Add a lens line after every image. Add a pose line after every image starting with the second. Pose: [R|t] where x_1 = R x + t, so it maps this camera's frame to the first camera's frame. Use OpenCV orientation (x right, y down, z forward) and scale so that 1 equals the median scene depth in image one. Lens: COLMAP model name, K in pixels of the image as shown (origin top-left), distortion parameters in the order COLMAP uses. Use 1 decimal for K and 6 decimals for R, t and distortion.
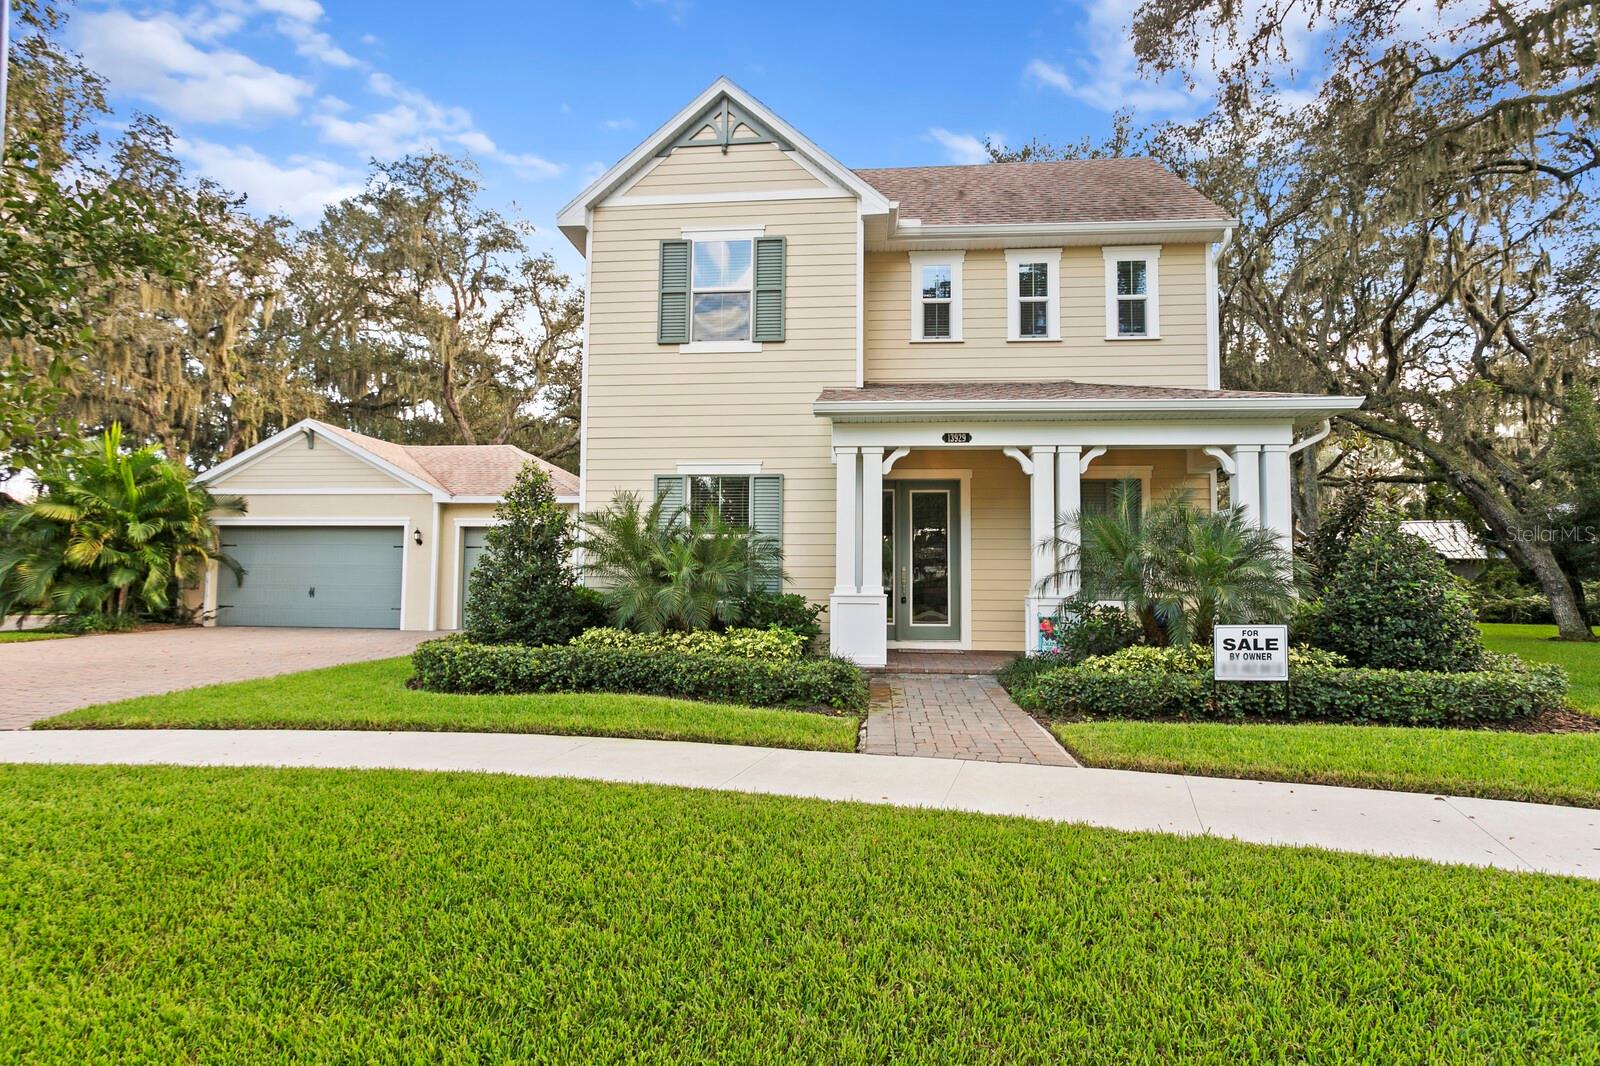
lens RADIAL K [[801.4, 0, 796.0], [0, 801.4, 532.2], [0, 0, 1]] dist [-0.012925, 0.003705]
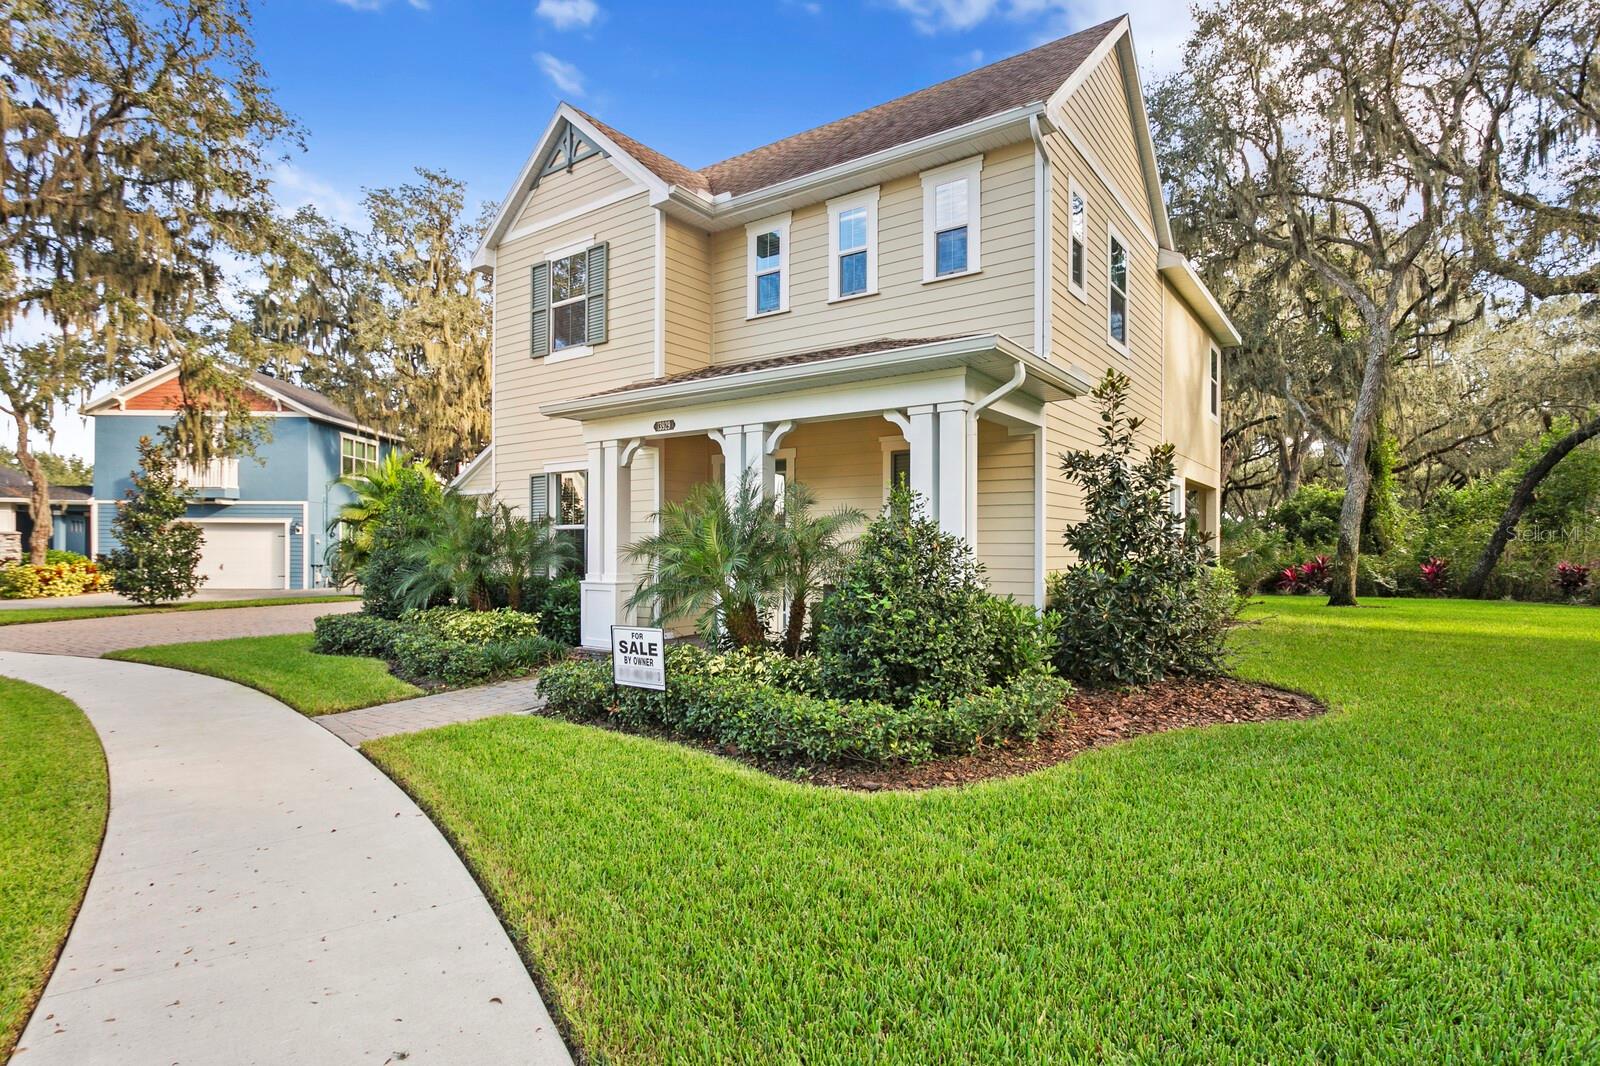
lens RADIAL K [[801.4, 0, 808.8], [0, 801.4, 543.7], [0, 0, 1]] dist [-0.012925, 0.003705]
pose [[0.877492, -0.019258, -0.479205, 0.705081], [0.055684, 0.996527, 0.061918, -0.018594], [0.476348, -0.081017, 0.875516, 0.157787]]
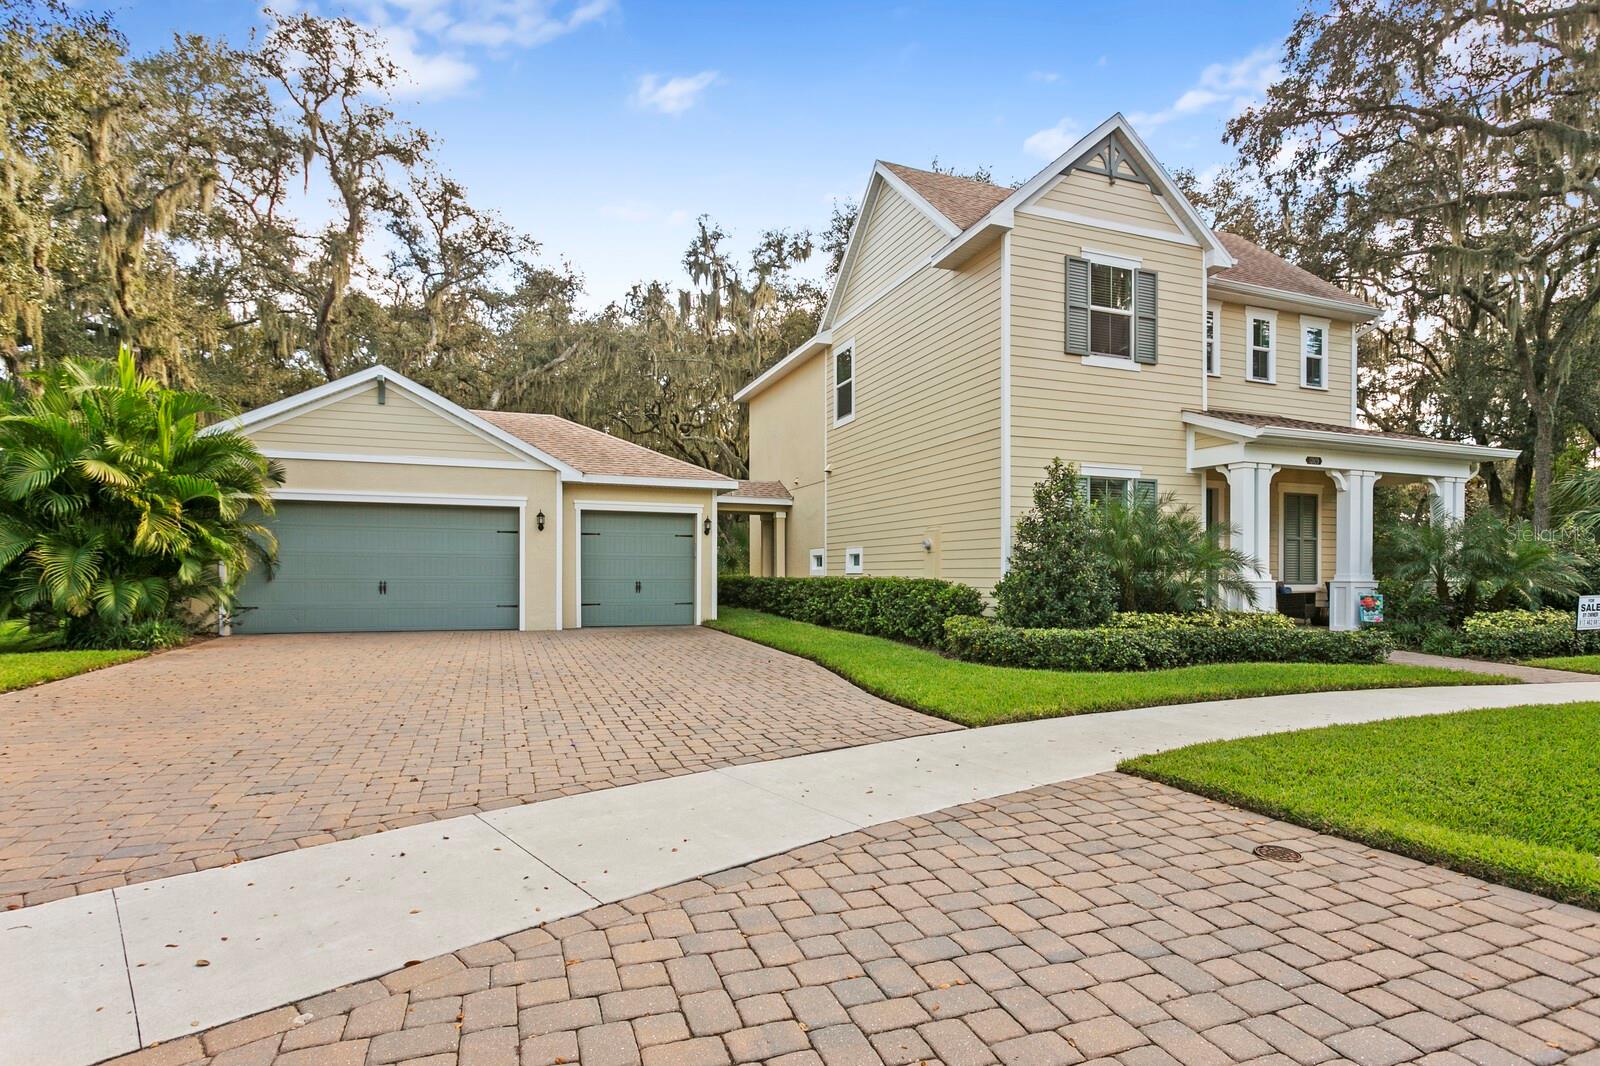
lens RADIAL K [[801.4, 0, 824.5], [0, 801.4, 579.8], [0, 0, 1]] dist [-0.012925, 0.003705]
pose [[0.890177, -0.016833, 0.455304, -0.945371], [-0.021824, 0.996595, 0.079515, -0.007976], [-0.455092, -0.080719, 0.886778, 0.156509]]
